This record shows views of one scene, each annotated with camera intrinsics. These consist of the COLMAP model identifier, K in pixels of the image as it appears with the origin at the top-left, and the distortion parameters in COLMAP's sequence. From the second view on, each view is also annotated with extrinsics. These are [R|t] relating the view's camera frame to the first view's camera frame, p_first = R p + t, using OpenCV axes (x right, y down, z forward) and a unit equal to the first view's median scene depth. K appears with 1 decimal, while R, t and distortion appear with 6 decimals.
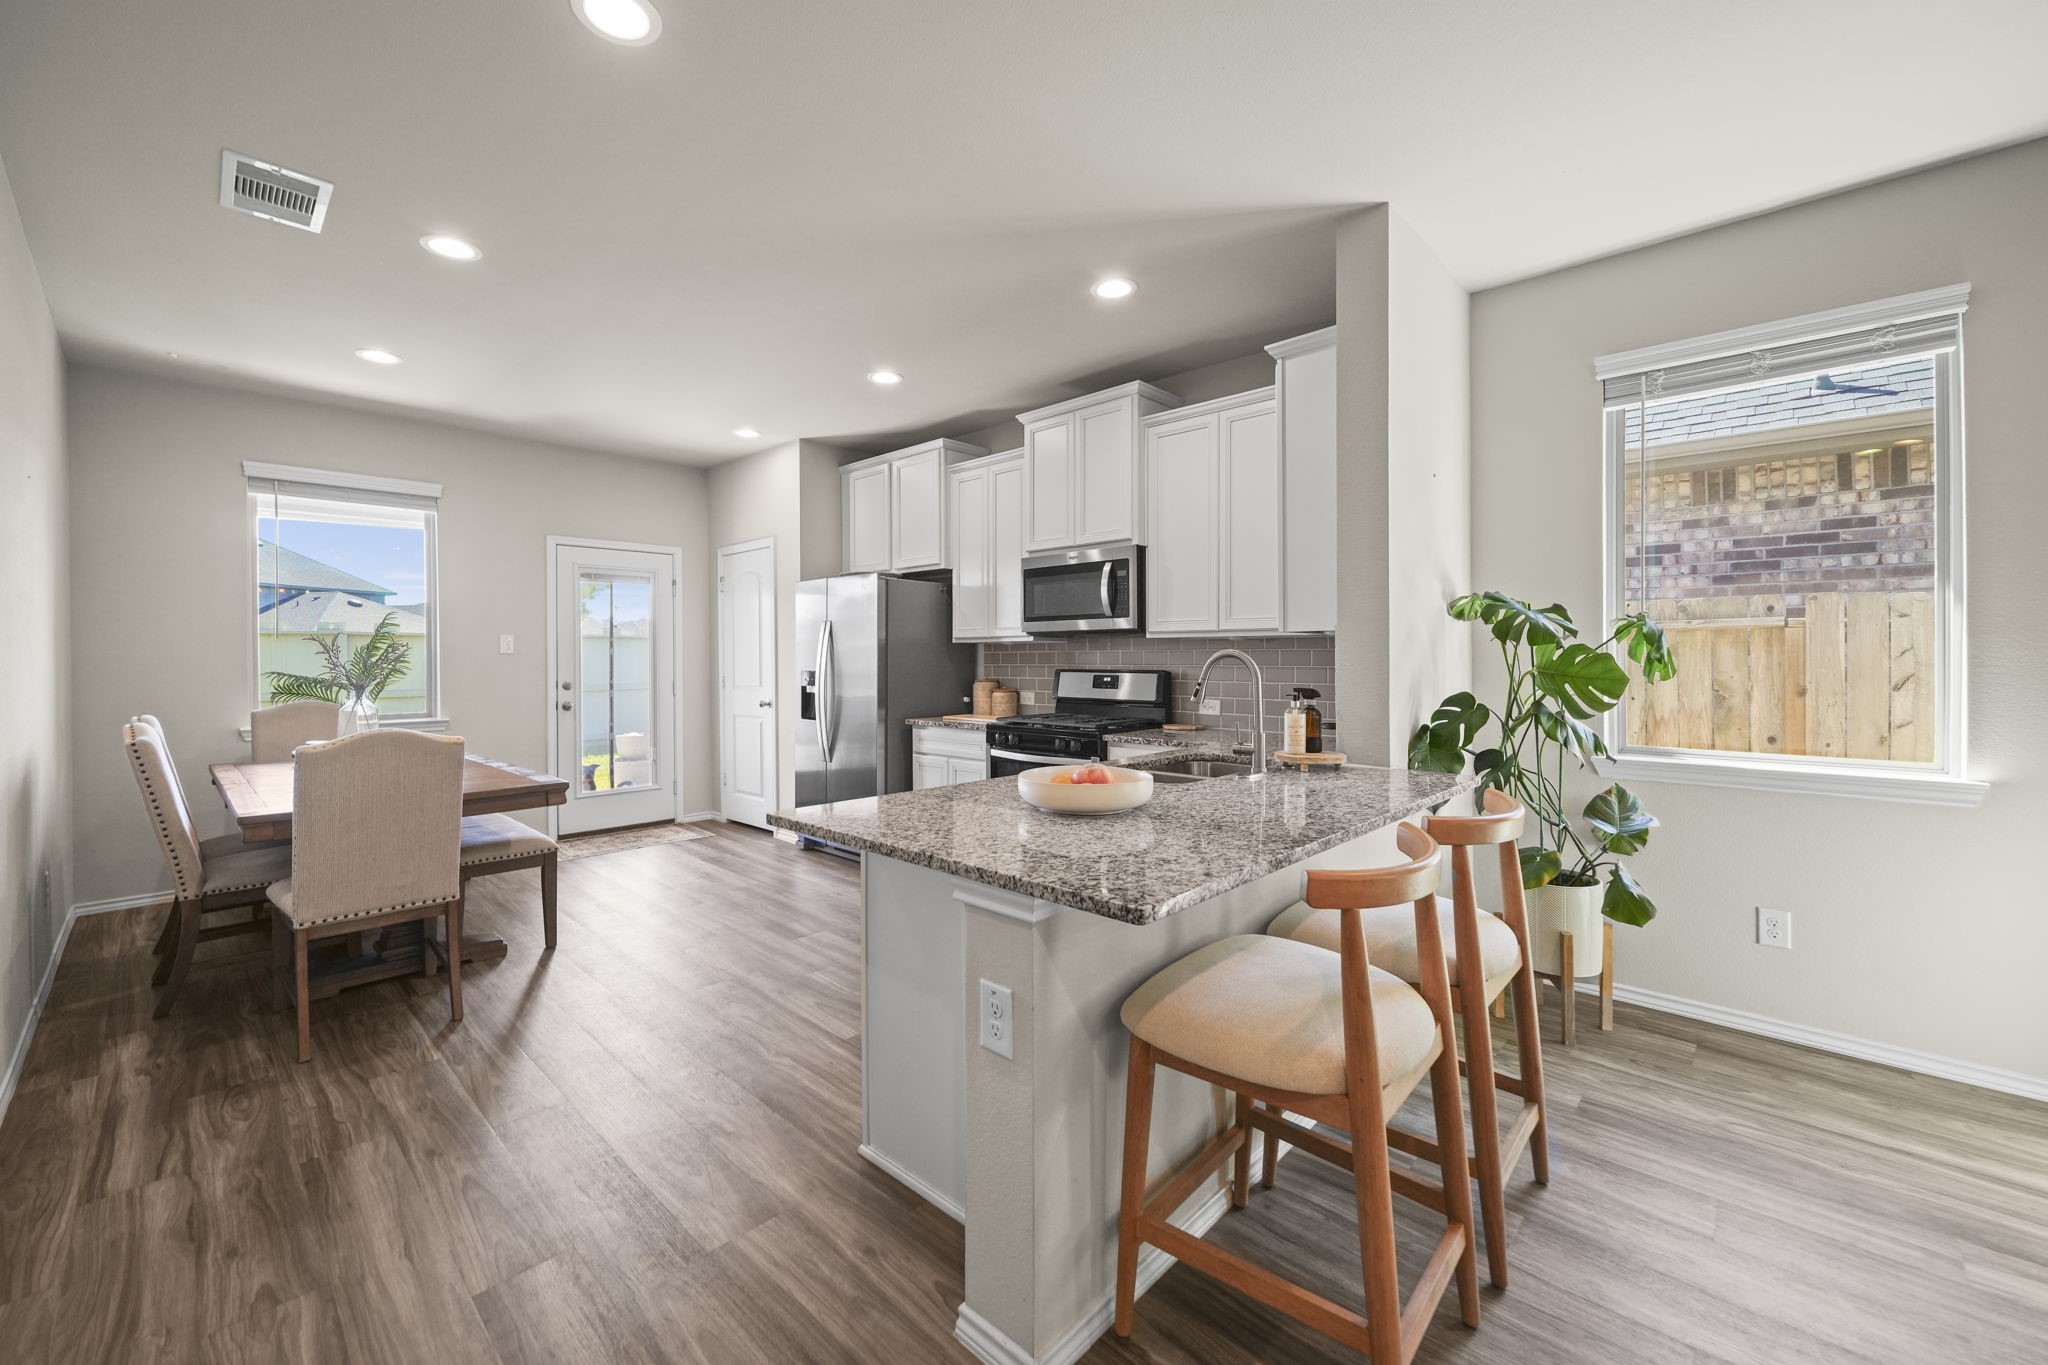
lens RADIAL K [[809.8, 0, 1022.1], [0, 809.8, 656.0], [0, 0, 1]] dist [-0.001165, -0.000062]
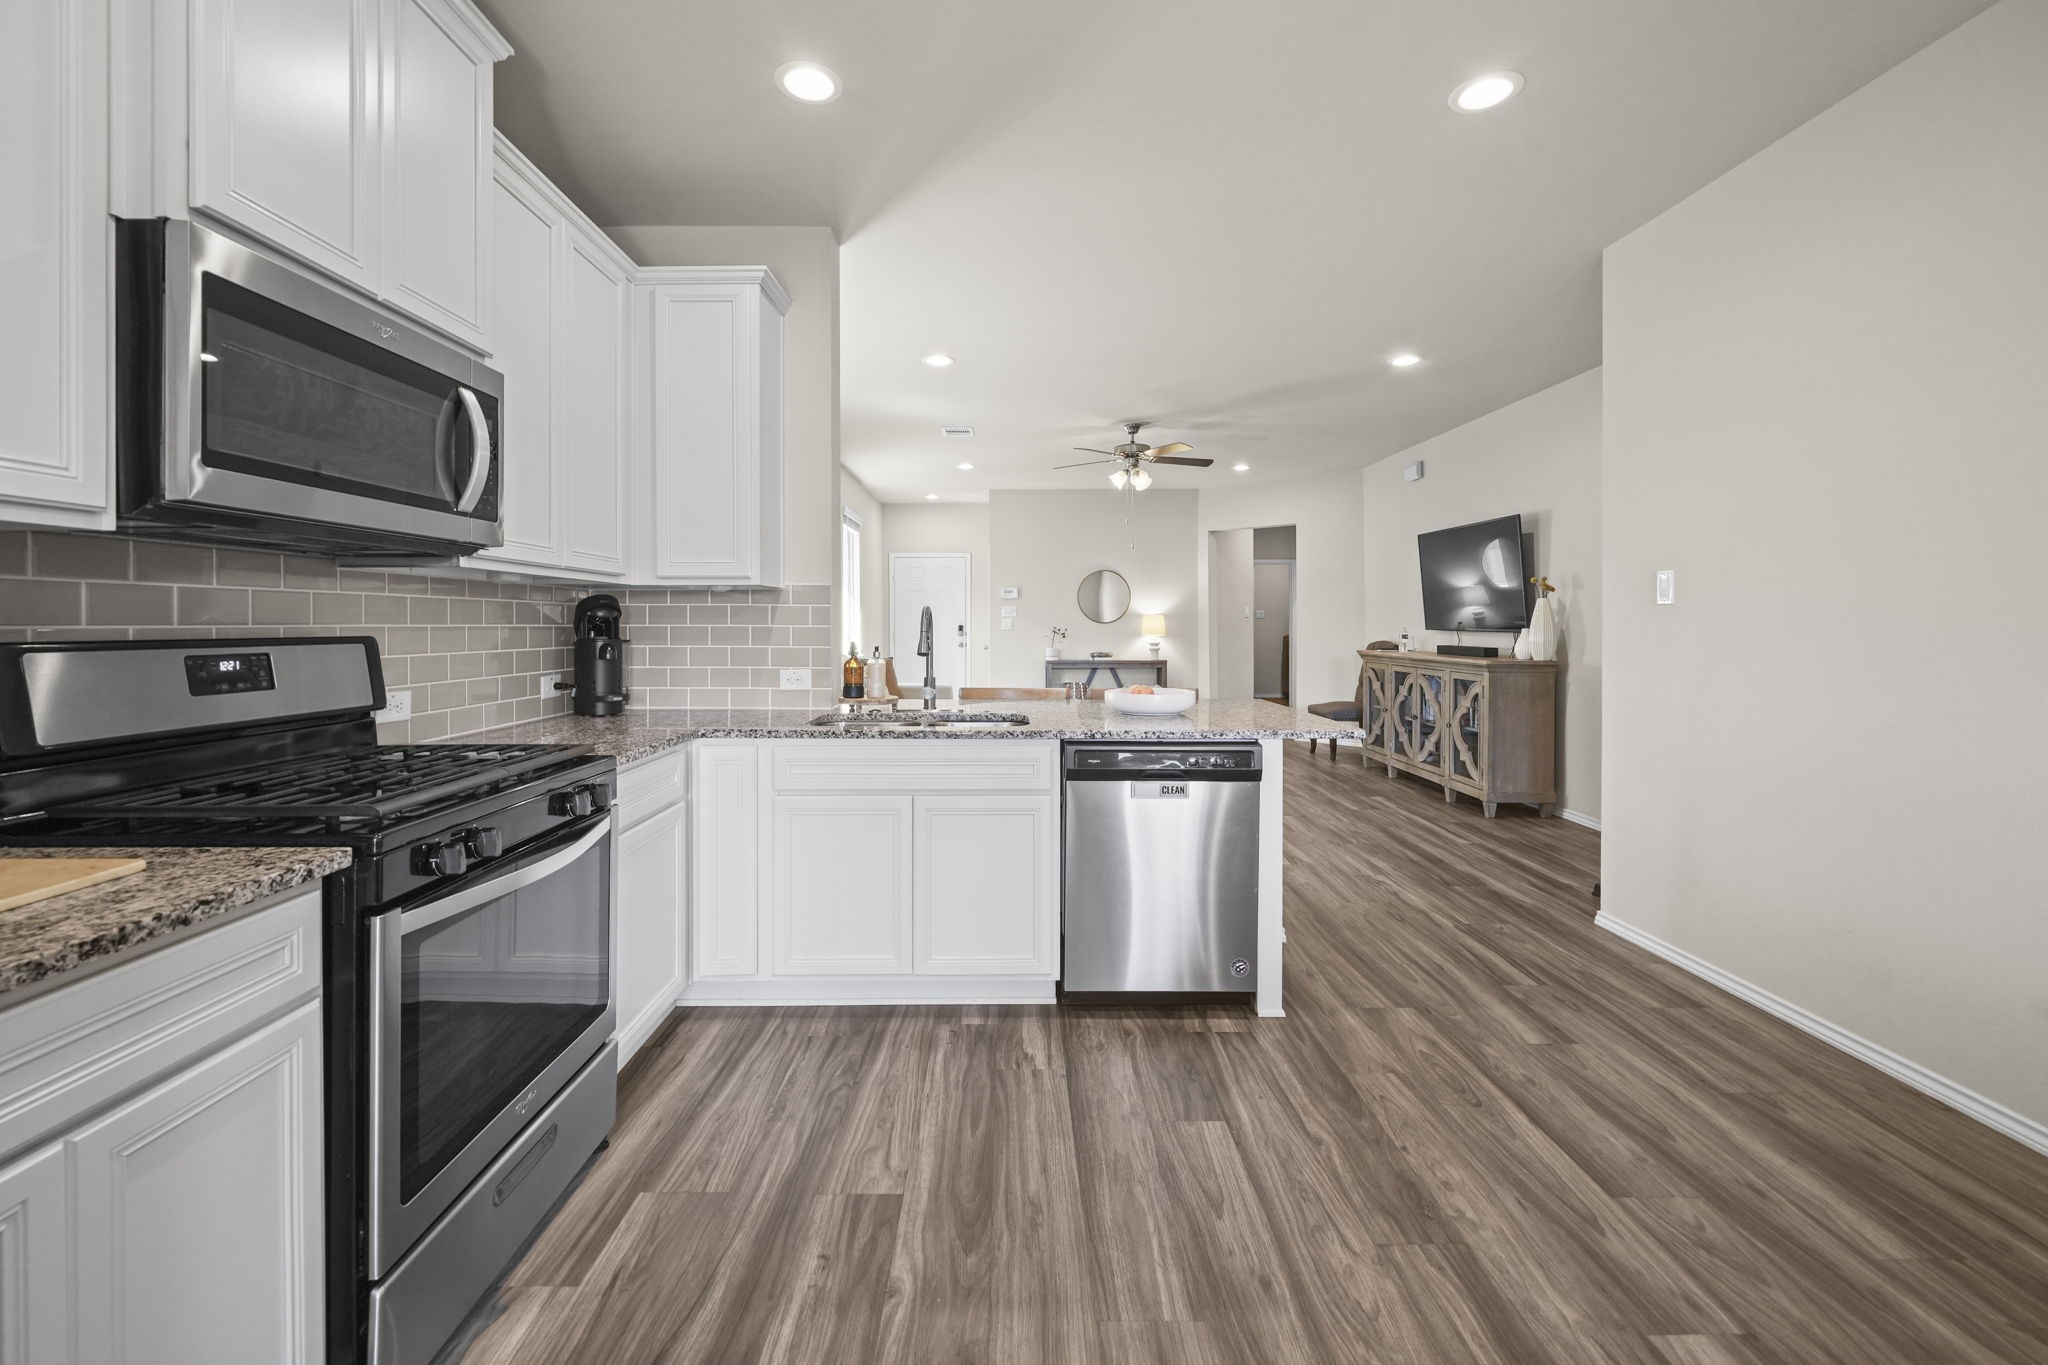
lens RADIAL K [[822.4, 0, 1016.5], [0, 822.4, 633.9], [0, 0, 1]] dist [-0.001917, -0.000400]
pose [[-0.686527, -0.007430, 0.727066, -0.371581], [0.000651, 0.999941, 0.010834, 0.011124], [-0.727104, 0.007911, -0.686482, 0.976556]]
